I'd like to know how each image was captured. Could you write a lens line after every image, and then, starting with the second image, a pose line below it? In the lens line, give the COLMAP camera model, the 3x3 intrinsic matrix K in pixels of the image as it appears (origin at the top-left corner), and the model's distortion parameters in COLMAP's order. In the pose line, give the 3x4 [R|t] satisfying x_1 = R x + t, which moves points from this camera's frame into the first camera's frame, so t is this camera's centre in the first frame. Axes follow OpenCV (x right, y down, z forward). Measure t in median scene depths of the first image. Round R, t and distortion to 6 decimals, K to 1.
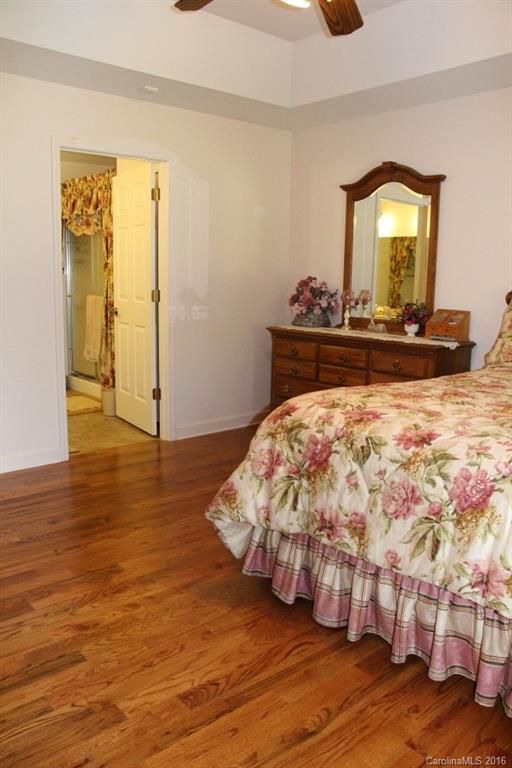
lens RADIAL K [[635.3, 0, 256.0], [0, 635.3, 384.0], [0, 0, 1]] dist [-0.181109, 0.158724]
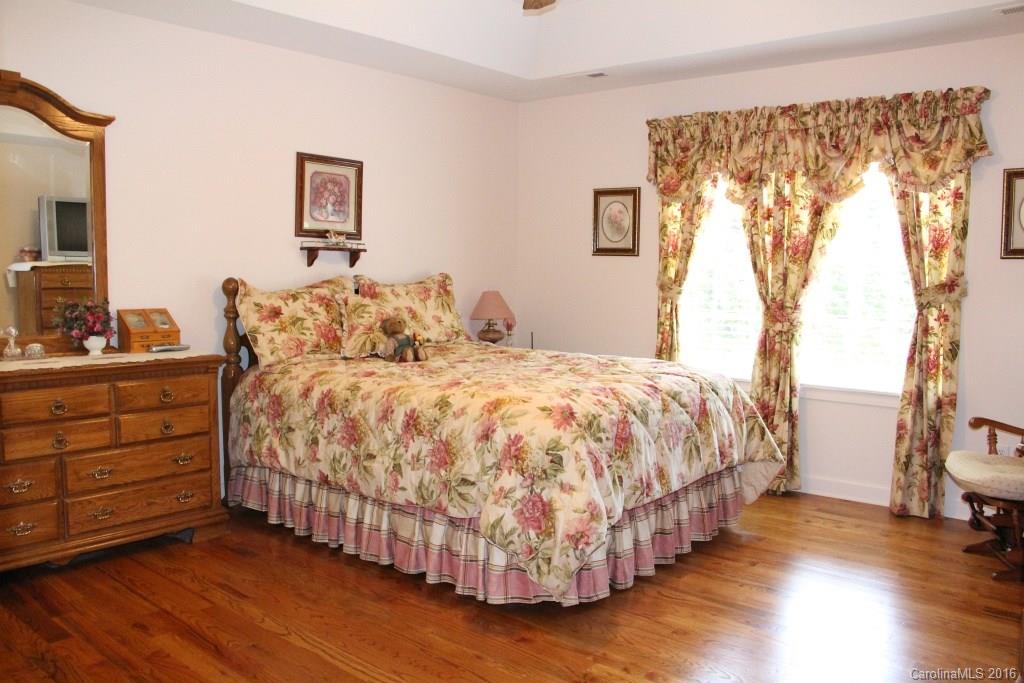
lens RADIAL K [[847.1, 0, 516.4], [0, 847.1, 337.7], [0, 0, 1]] dist [-0.181109, 0.158724]
pose [[-0.147989, -0.098861, 0.984035, -1.034725], [0.156826, 0.980056, 0.122046, -0.204011], [-0.976476, 0.172384, -0.129534, 1.081356]]
